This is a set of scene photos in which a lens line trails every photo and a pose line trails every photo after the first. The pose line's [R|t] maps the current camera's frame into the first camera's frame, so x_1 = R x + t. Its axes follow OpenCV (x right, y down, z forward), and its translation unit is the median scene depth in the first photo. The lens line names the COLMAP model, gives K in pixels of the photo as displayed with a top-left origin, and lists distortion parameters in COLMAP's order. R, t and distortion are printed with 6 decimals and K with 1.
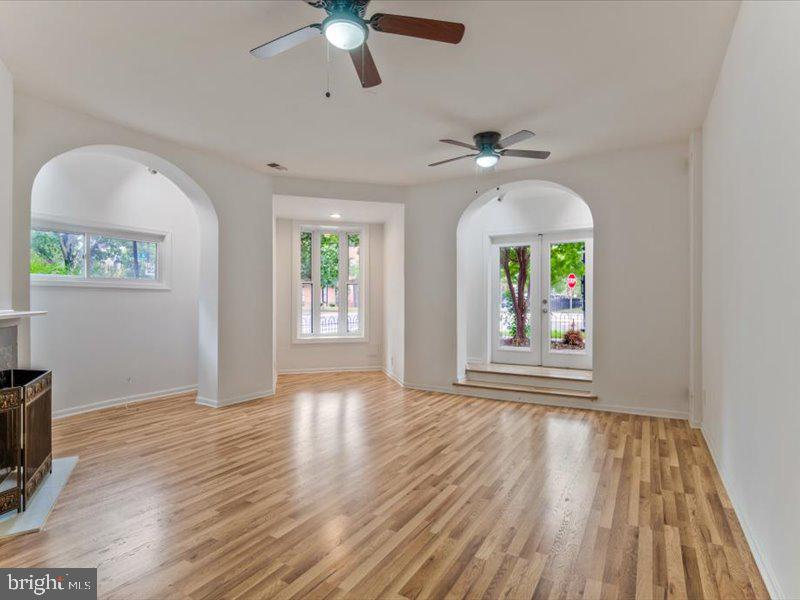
lens RADIAL K [[417.3, 0, 402.5], [0, 417.3, 298.3], [0, 0, 1]] dist [-0.005645, -0.000999]
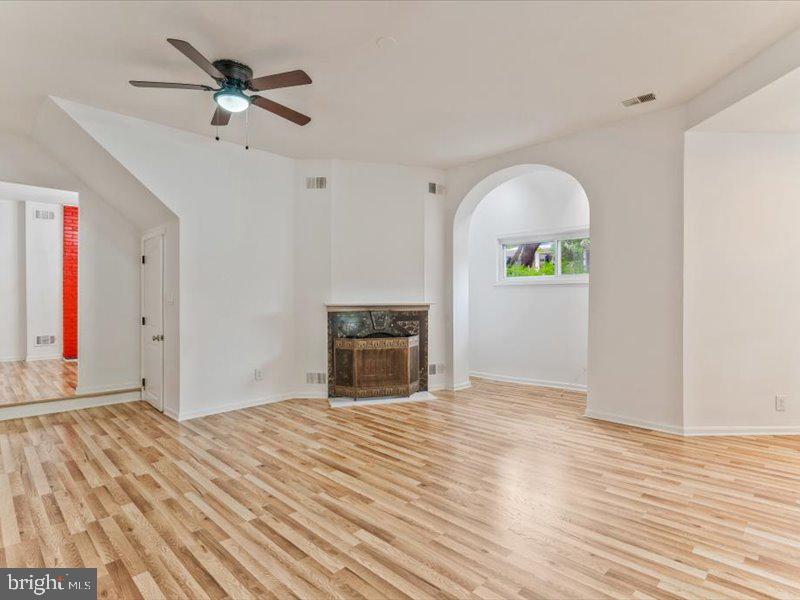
lens RADIAL K [[417.3, 0, 402.5], [0, 417.3, 298.3], [0, 0, 1]] dist [-0.005645, -0.000999]
pose [[-0.228884, 0.004306, -0.973444, 0.891143], [0.013163, 0.999912, 0.001328, 0.026376], [0.973365, -0.012509, -0.228921, 1.563644]]
